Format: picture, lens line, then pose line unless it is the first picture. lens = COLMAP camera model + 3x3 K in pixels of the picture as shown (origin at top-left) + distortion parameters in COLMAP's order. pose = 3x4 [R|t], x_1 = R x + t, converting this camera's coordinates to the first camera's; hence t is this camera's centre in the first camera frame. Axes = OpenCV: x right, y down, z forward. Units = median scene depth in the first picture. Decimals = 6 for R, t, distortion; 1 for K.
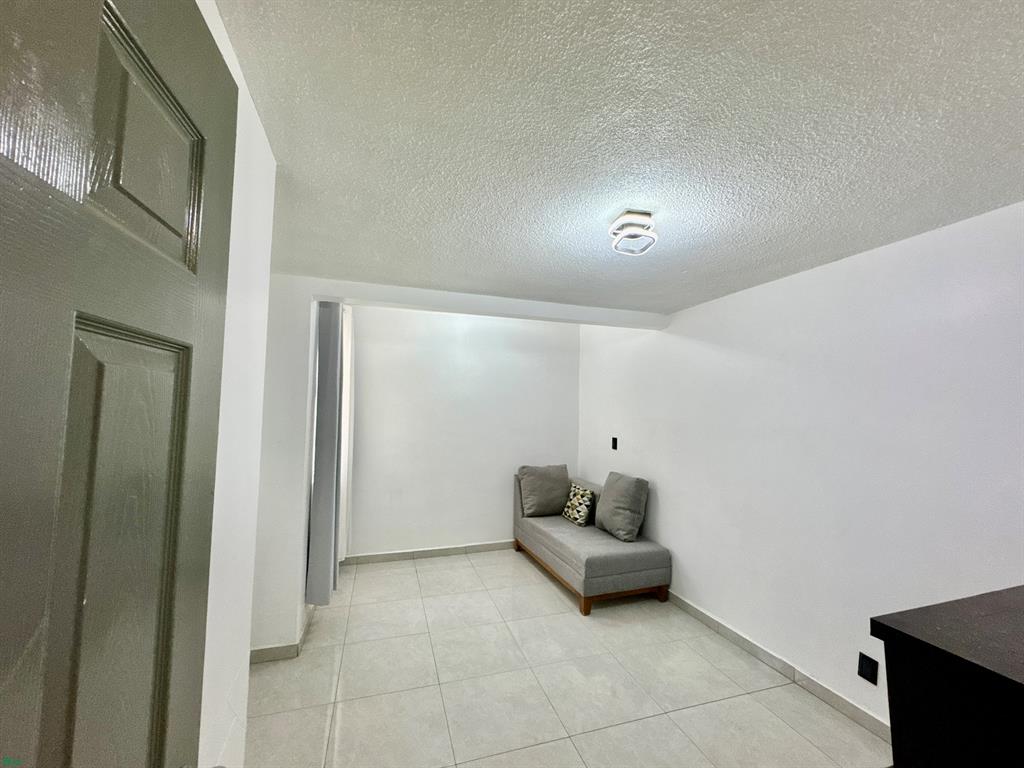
lens RADIAL K [[409.3, 0, 512.0], [0, 409.3, 384.0], [0, 0, 1]] dist [-0.002337, 0.000375]
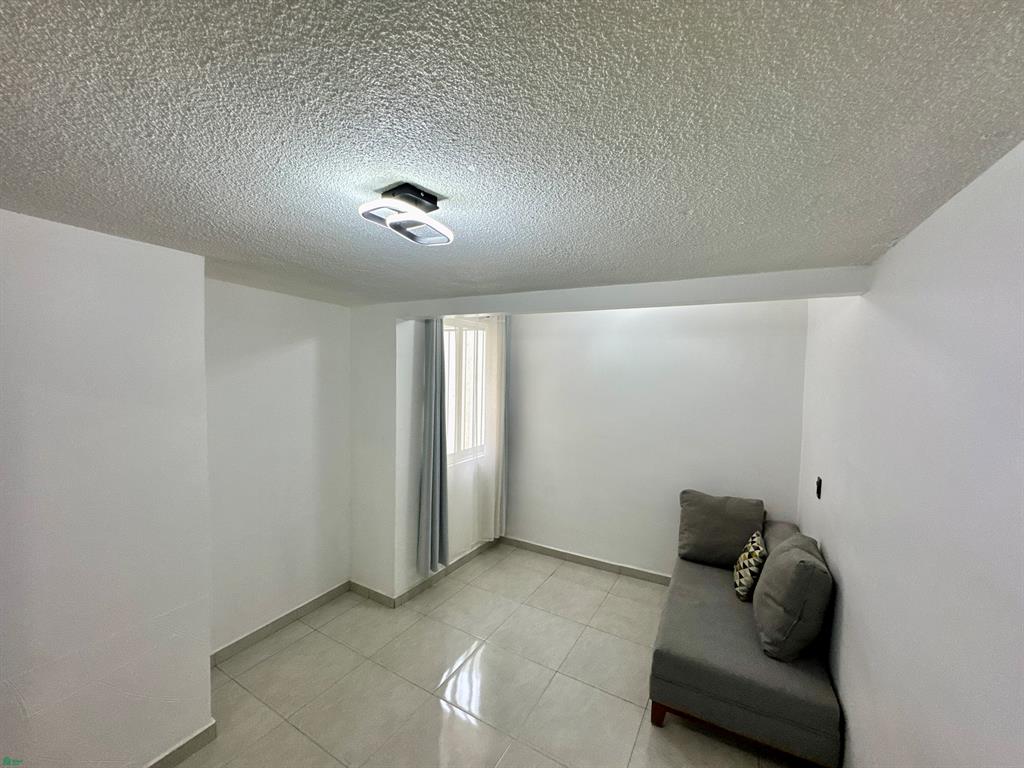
lens RADIAL K [[409.3, 0, 512.0], [0, 409.3, 384.0], [0, 0, 1]] dist [-0.002337, 0.000375]
pose [[0.672016, 0.026184, -0.740074, 0.406243], [0.036132, 0.997025, 0.068084, -0.066072], [0.739655, -0.072493, 0.669071, 0.293532]]
